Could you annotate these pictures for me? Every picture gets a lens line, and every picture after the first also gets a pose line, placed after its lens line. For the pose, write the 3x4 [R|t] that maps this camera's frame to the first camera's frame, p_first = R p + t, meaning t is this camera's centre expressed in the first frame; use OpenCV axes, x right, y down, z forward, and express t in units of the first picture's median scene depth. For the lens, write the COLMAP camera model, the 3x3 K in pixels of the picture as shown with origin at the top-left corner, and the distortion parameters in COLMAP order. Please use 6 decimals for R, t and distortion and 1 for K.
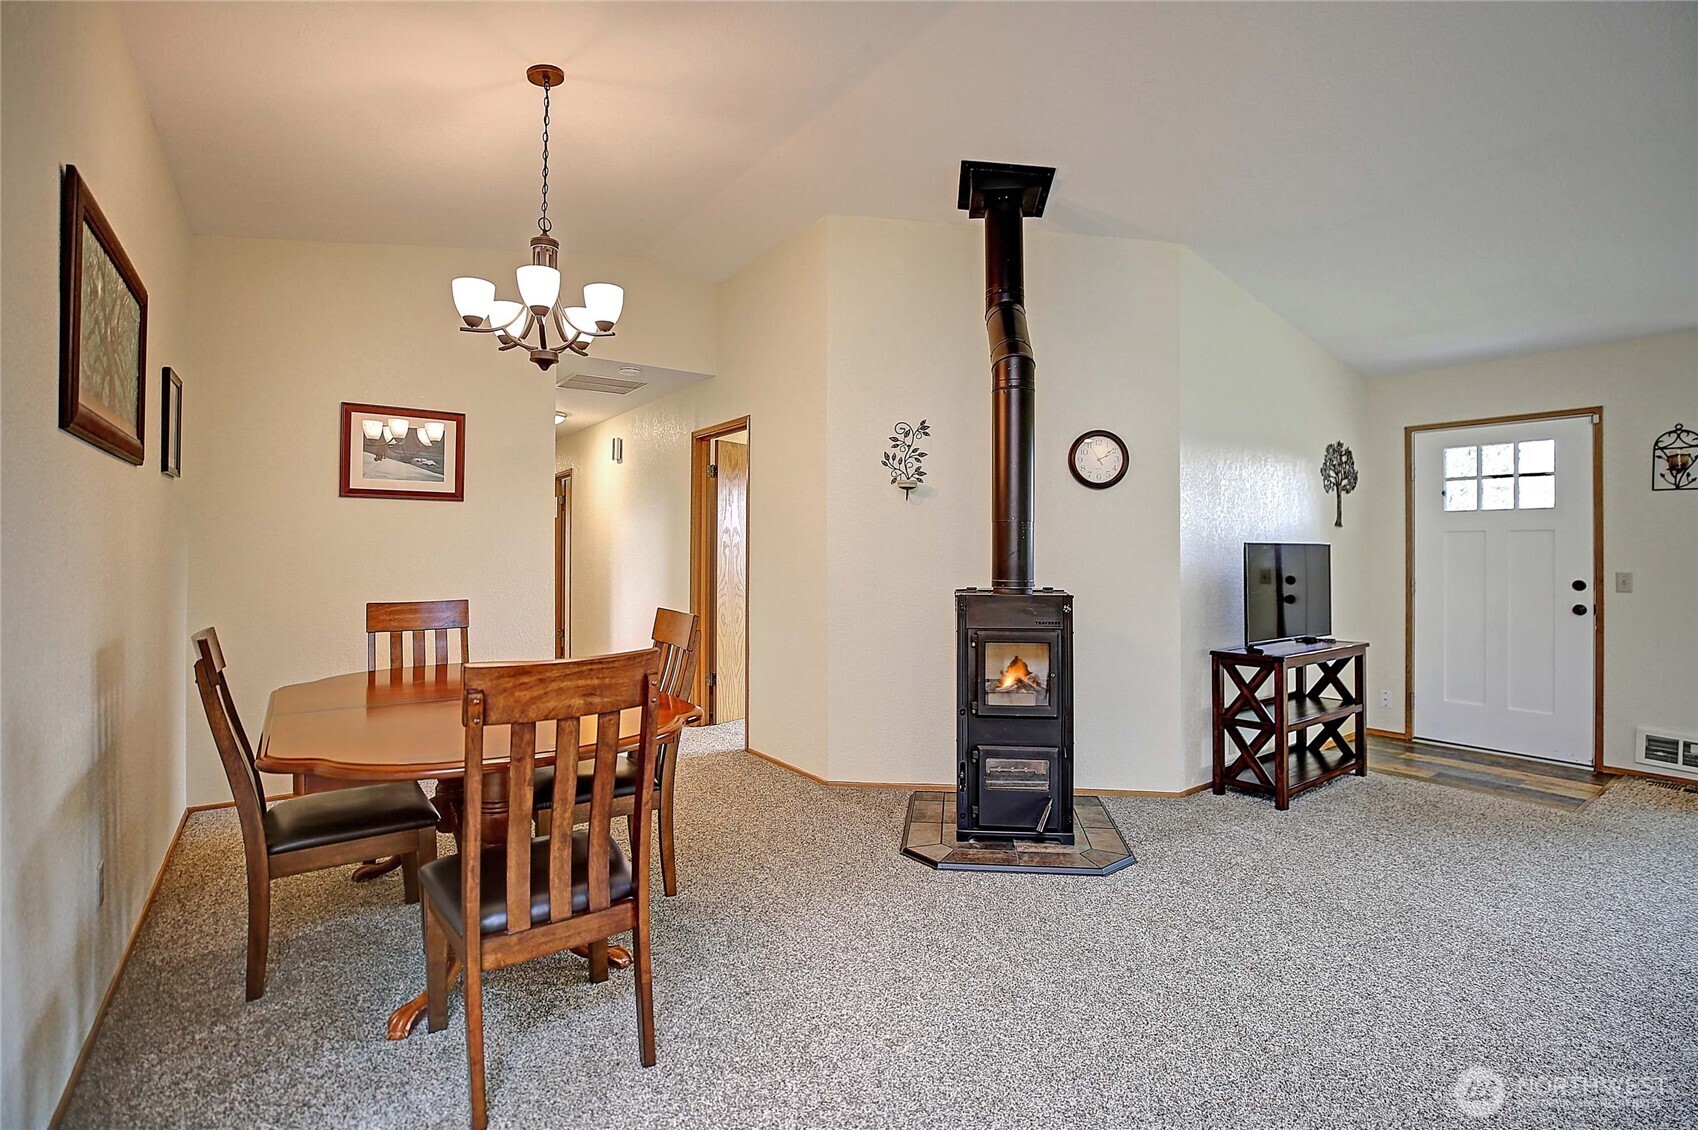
lens RADIAL K [[778.1, 0, 856.4], [0, 778.1, 543.4], [0, 0, 1]] dist [-0.018961, 0.002094]
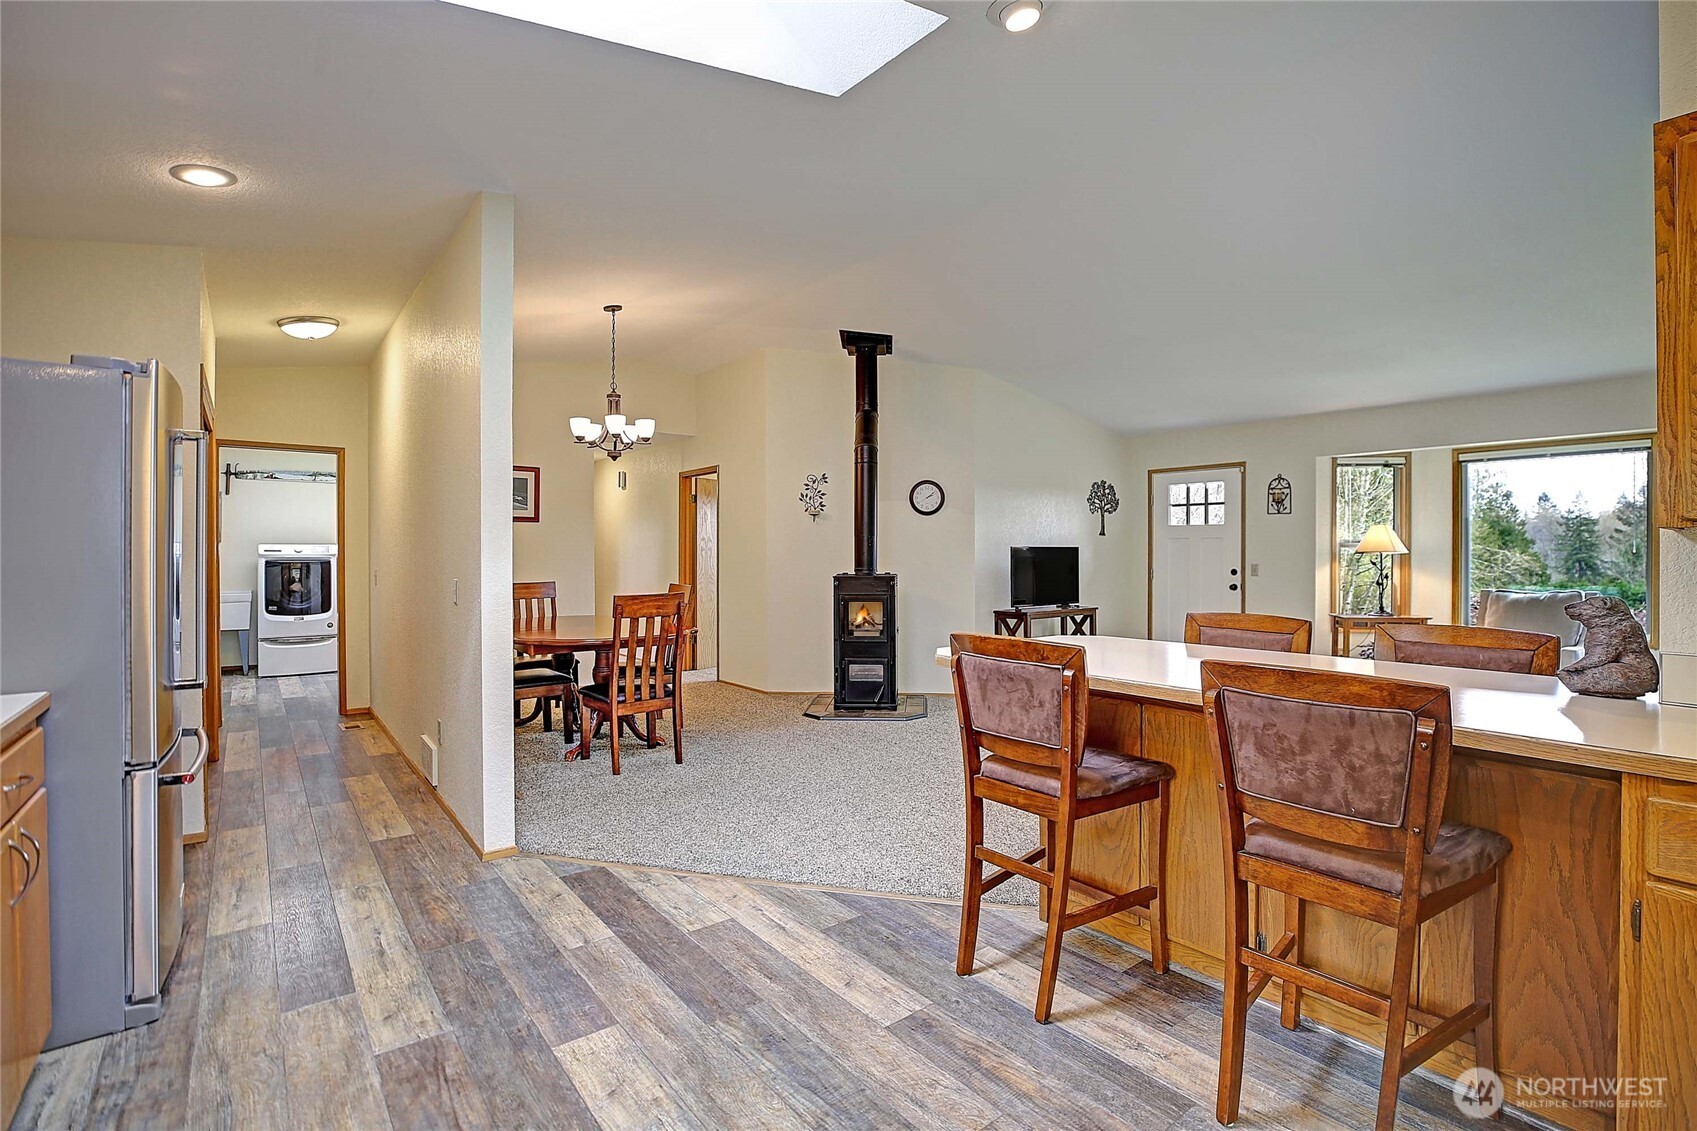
lens RADIAL K [[777.6, 0, 851.0], [0, 777.6, 559.9], [0, 0, 1]] dist [-0.018961, 0.002094]
pose [[0.999459, -0.004193, 0.032632, 0.088013], [0.003570, 0.999811, 0.019121, -0.005361], [-0.032706, -0.018994, 0.999285, -0.659128]]
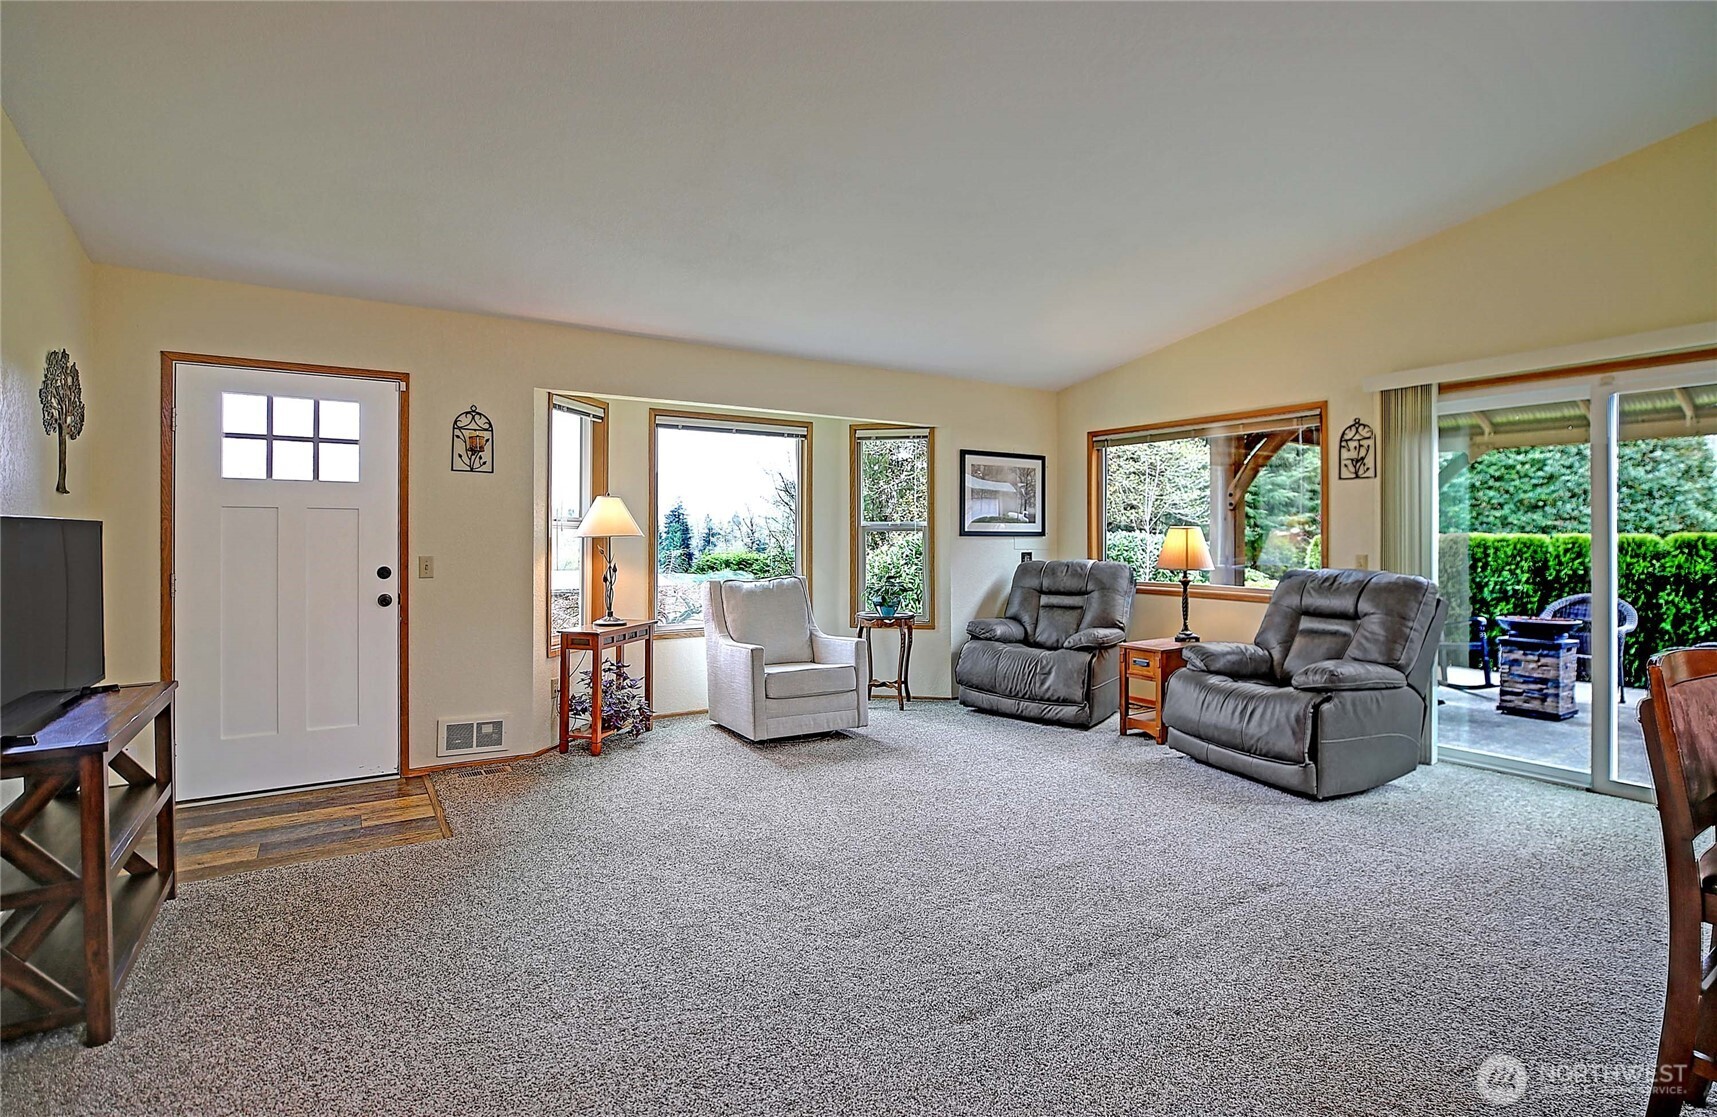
lens RADIAL K [[820.1, 0, 875.8], [0, 820.1, 534.2], [0, 0, 1]] dist [-0.012627, 0.001392]
pose [[0.051278, -0.004435, 0.998675, 0.040170], [-0.011055, 0.999926, 0.005009, -0.000221], [-0.998623, -0.011297, 0.051225, 0.421745]]
